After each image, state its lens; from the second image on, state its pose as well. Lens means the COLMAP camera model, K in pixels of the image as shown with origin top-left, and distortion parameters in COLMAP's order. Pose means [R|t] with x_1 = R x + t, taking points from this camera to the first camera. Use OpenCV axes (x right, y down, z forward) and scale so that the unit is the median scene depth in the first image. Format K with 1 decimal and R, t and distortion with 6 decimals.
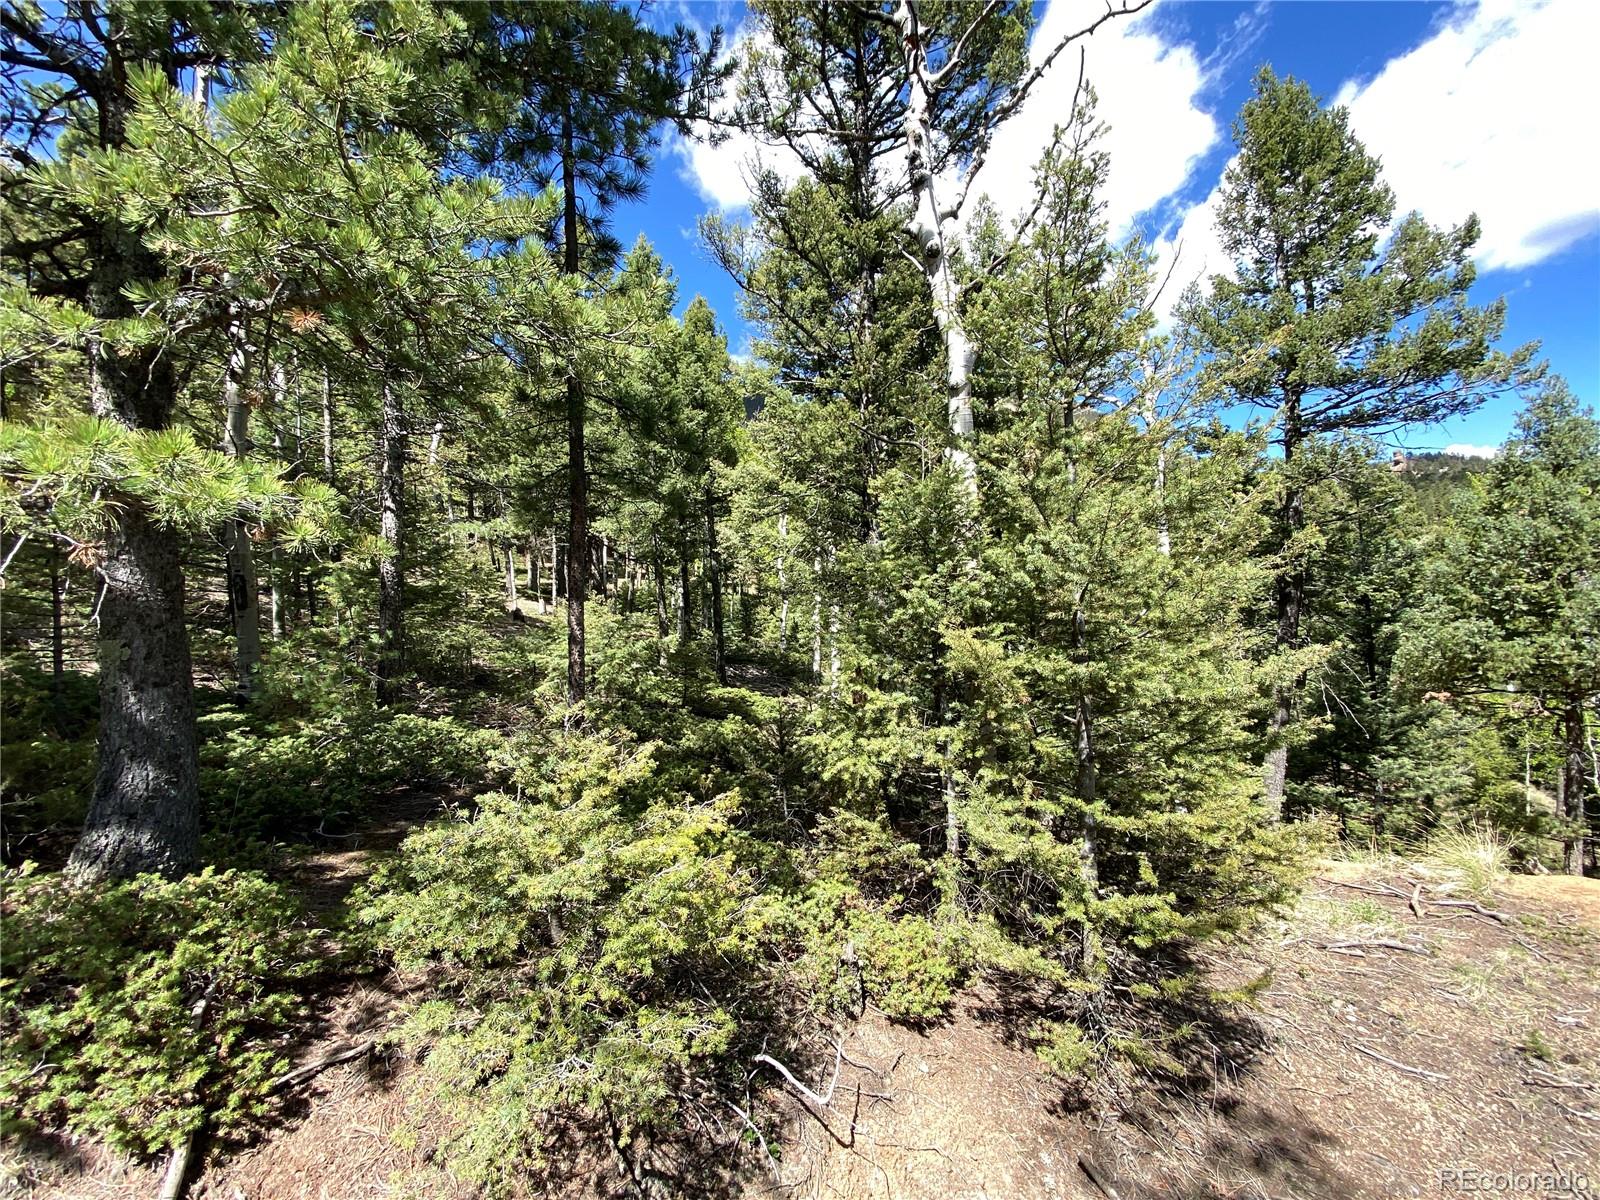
lens RADIAL K [[644.7, 0, 800.0], [0, 644.7, 600.0], [0, 0, 1]] dist [0.010350, -0.015550]
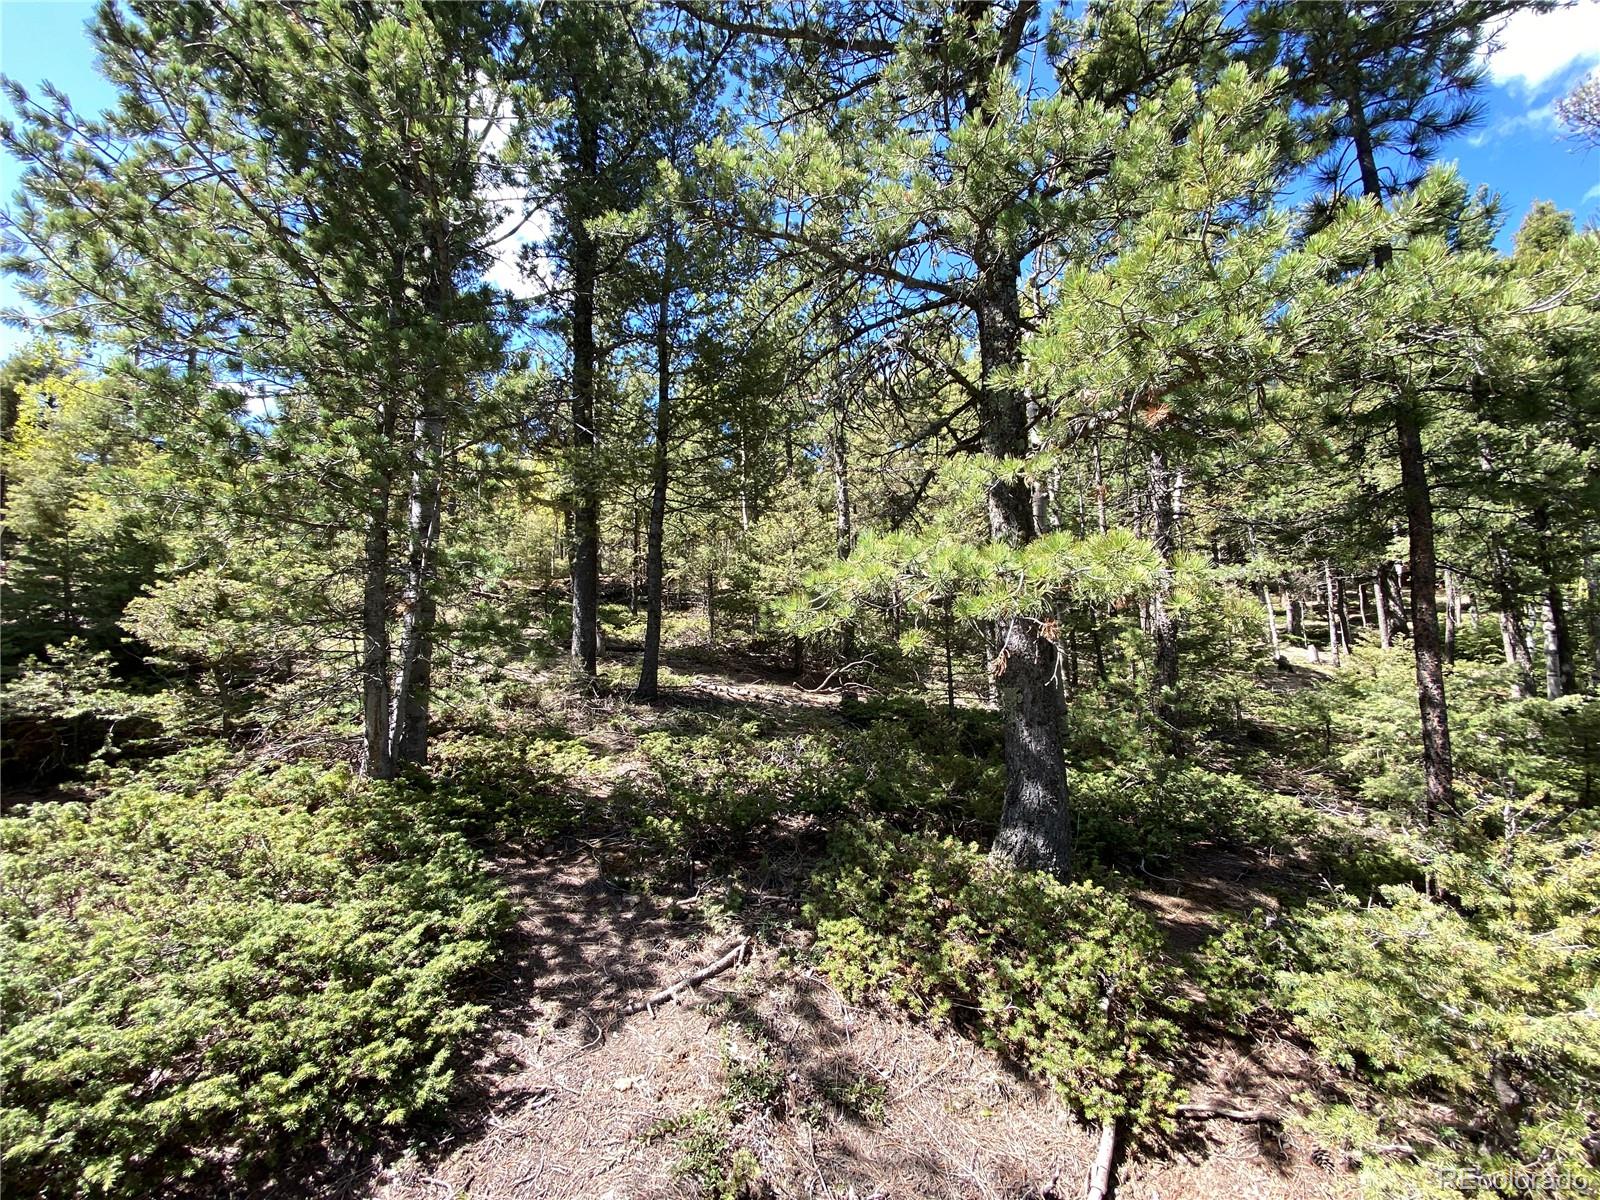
lens RADIAL K [[644.7, 0, 800.0], [0, 644.7, 600.0], [0, 0, 1]] dist [0.010350, -0.015550]
pose [[0.505465, -0.083862, -0.858762, -0.109829], [0.019989, 0.996137, -0.085511, -0.017155], [0.862615, 0.026057, 0.505189, -0.100052]]
